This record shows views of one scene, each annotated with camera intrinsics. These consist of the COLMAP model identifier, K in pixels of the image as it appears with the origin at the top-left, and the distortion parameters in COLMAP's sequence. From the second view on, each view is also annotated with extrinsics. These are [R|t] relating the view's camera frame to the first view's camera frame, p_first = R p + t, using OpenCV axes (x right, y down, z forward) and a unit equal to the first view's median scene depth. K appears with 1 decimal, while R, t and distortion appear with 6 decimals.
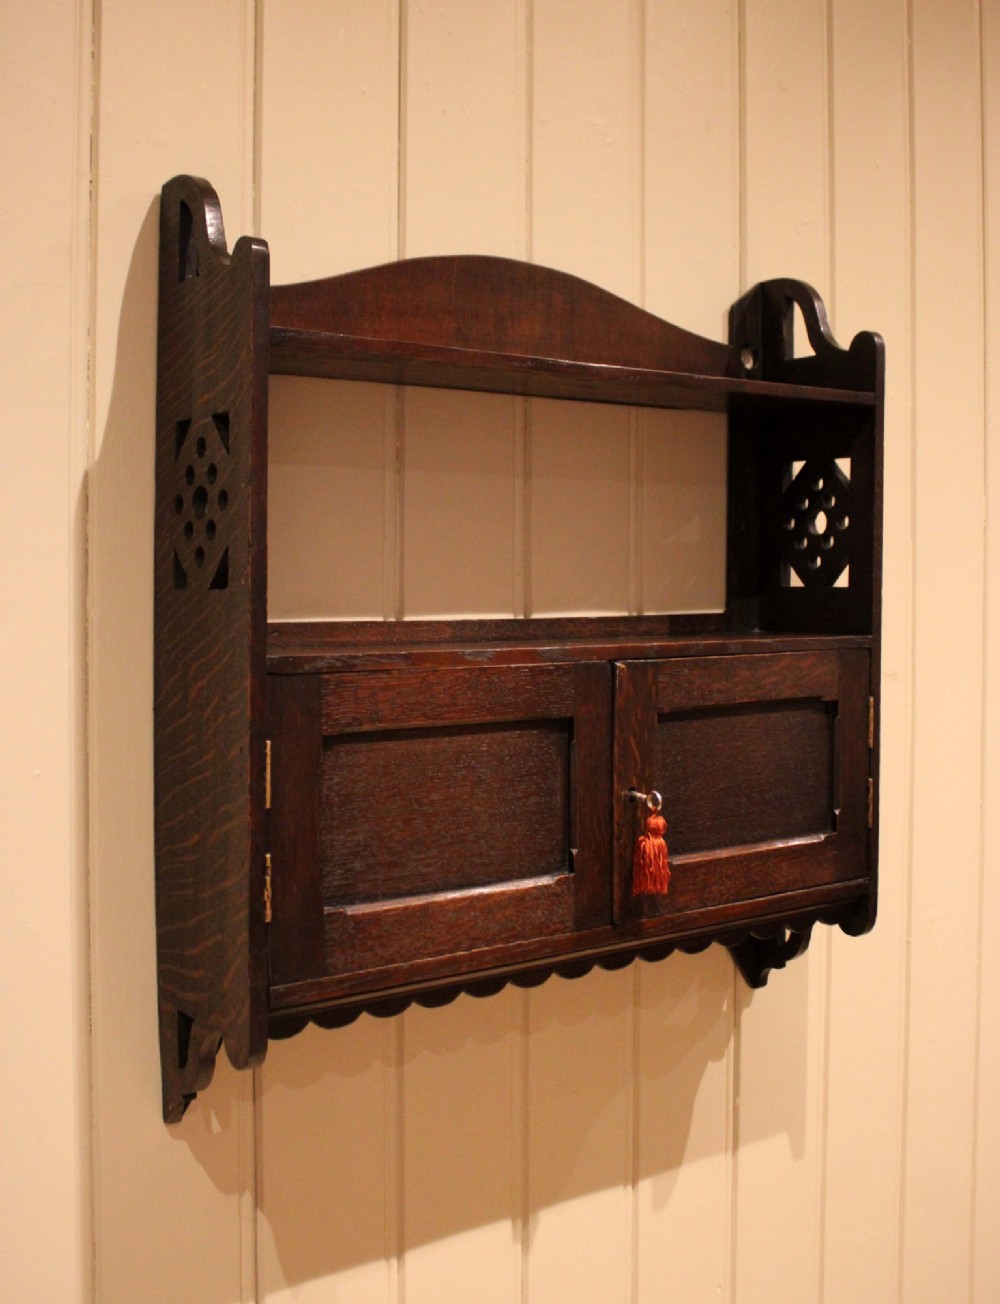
lens RADIAL K [[1538.3, 0, 494.5], [0, 1538.3, 602.0], [0, 0, 1]] dist [-0.071350, -0.043202]
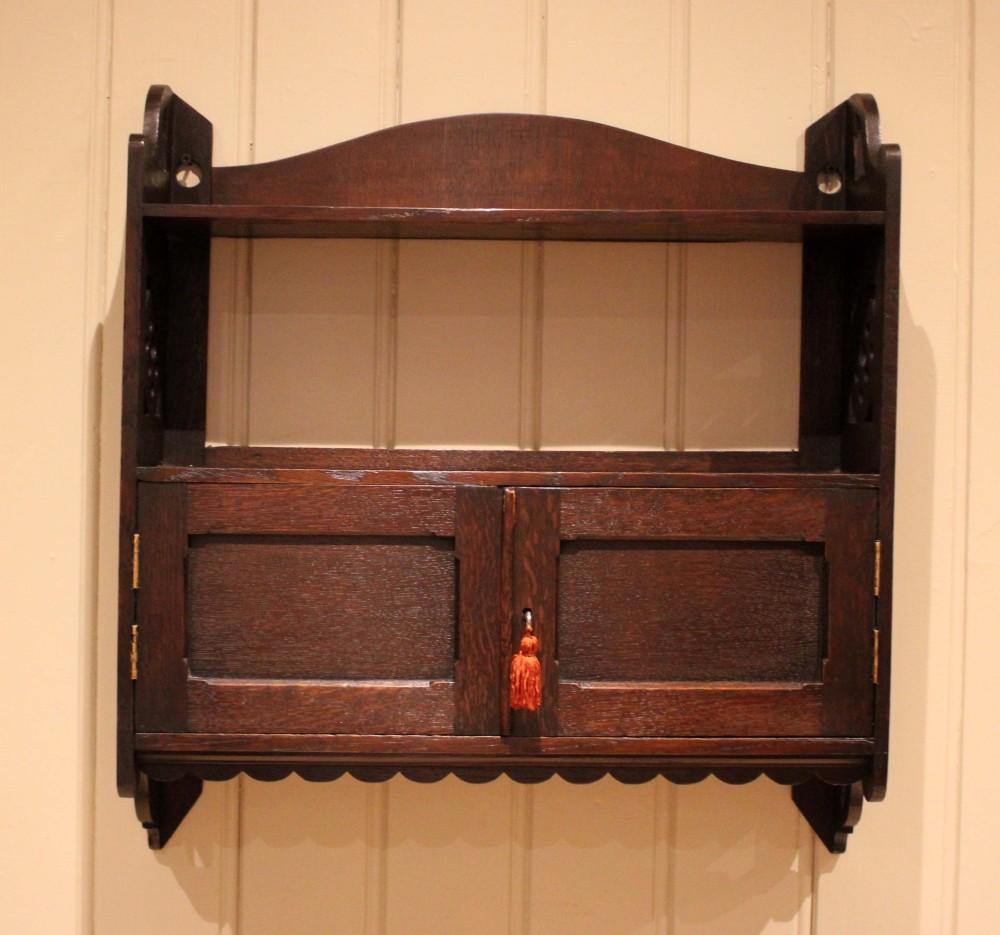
lens RADIAL K [[1678.8, 0, 462.0], [0, 1678.8, 451.1], [0, 0, 1]] dist [-0.116629, 0.047894]
pose [[0.804829, 0.009734, -0.593426, 0.767227], [-0.019481, 0.999760, -0.010022, 0.027133], [0.593187, 0.019626, 0.804826, 0.052593]]
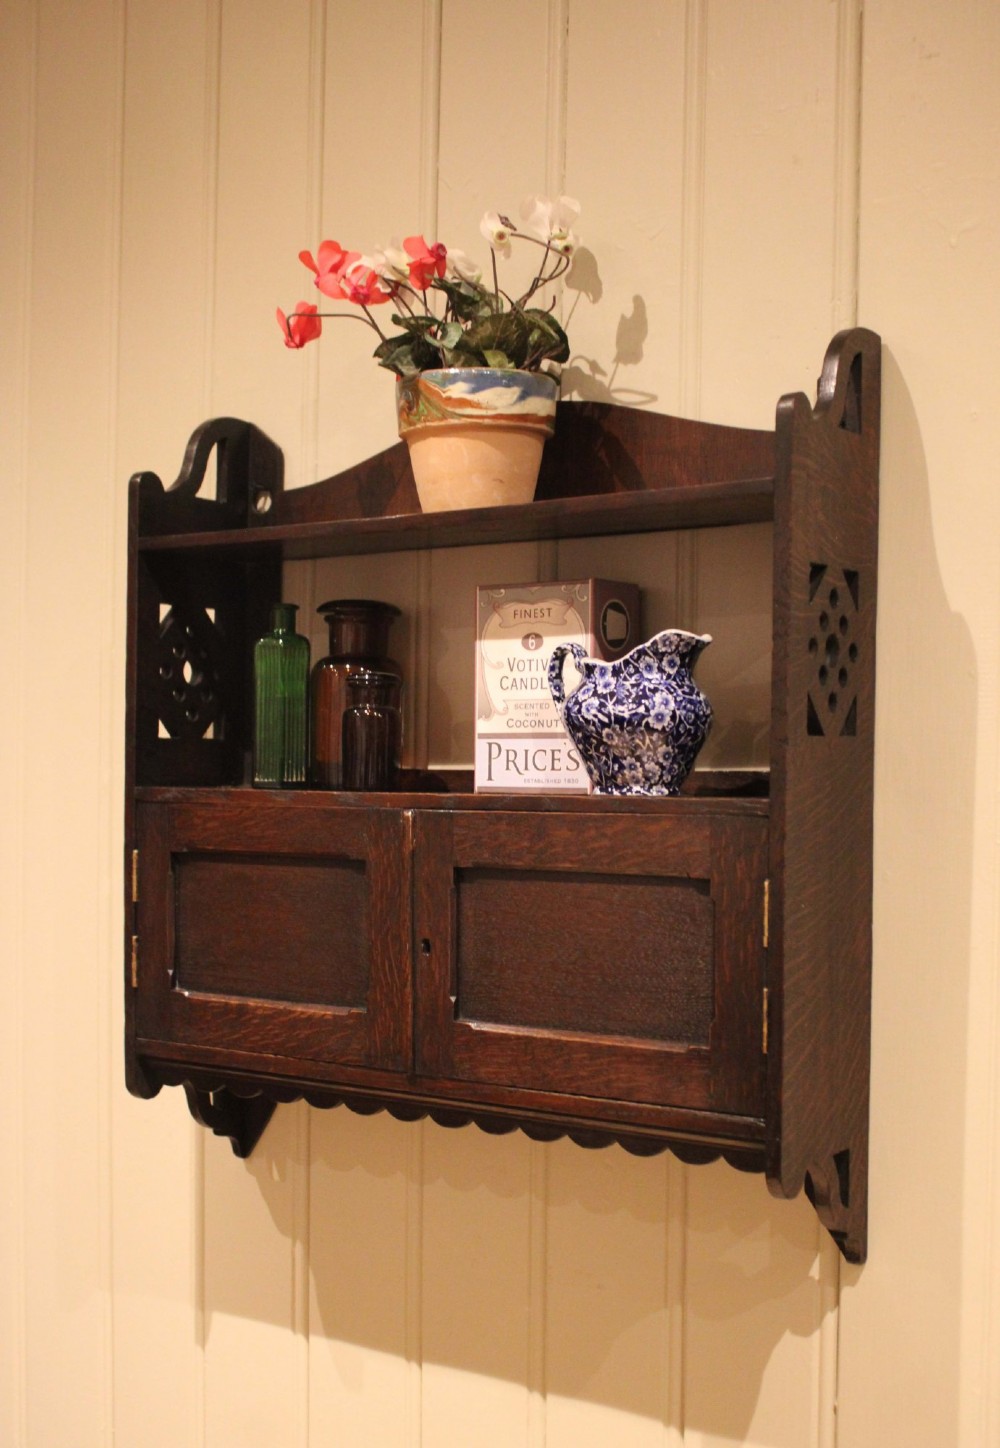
lens RADIAL K [[1845.3, 0, 504.9], [0, 1845.3, 789.5], [0, 0, 1]] dist [-0.087071, 0.010639]
pose [[0.302959, 0.019214, -0.952810, 1.286161], [-0.018506, 0.999727, 0.014276, 0.007815], [0.952824, 0.013308, 0.303231, 0.721595]]
